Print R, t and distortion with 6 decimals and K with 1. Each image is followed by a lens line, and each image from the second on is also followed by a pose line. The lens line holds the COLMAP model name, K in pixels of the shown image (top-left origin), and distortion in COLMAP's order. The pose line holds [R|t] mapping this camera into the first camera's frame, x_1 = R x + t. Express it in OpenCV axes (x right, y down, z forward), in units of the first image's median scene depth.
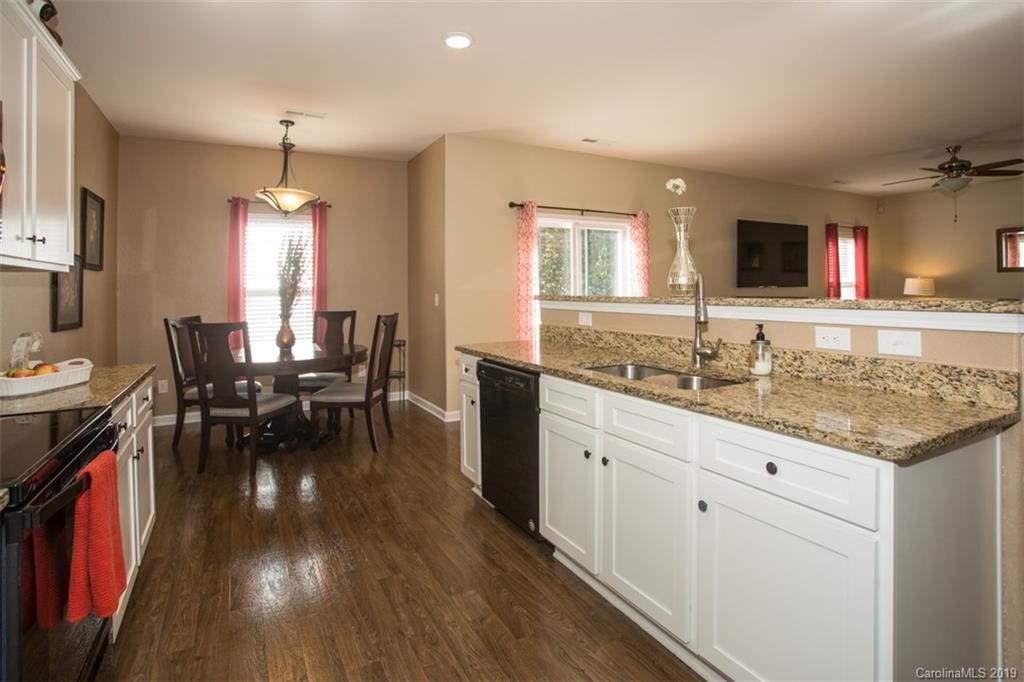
lens RADIAL K [[548.3, 0, 538.9], [0, 548.3, 283.1], [0, 0, 1]] dist [-0.003712, 0.006090]
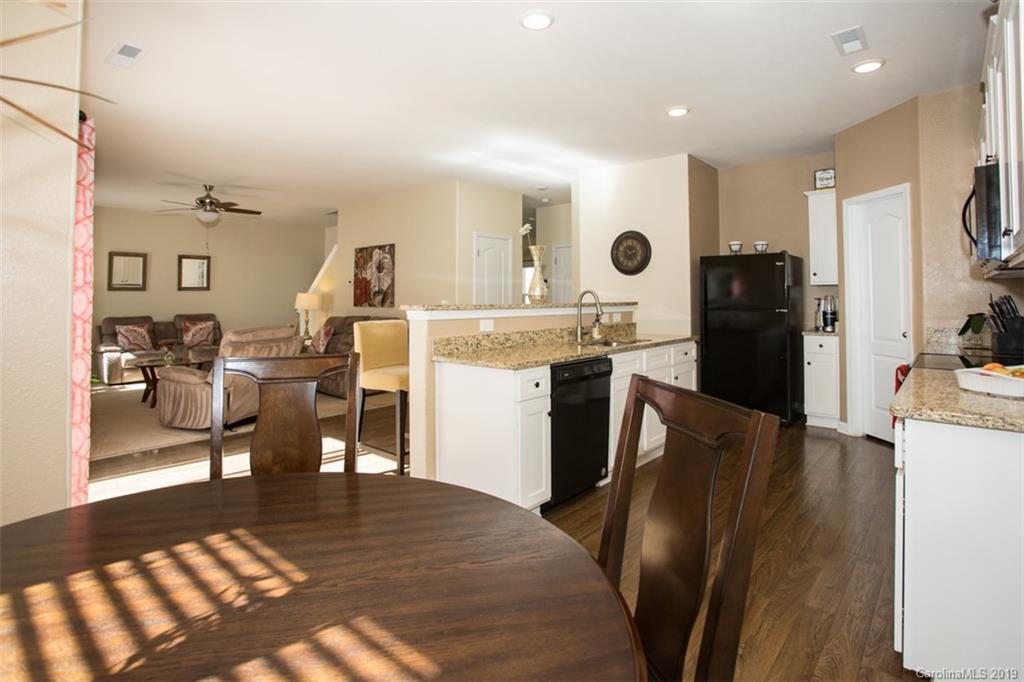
lens RADIAL K [[509.0, 0, 521.9], [0, 509.0, 281.1], [0, 0, 1]] dist [-0.038095, 0.009520]
pose [[-0.339046, 0.046023, 0.939643, -0.866140], [0.002299, 0.998840, -0.048093, 0.026785], [-0.940767, -0.014145, -0.338758, 1.248959]]
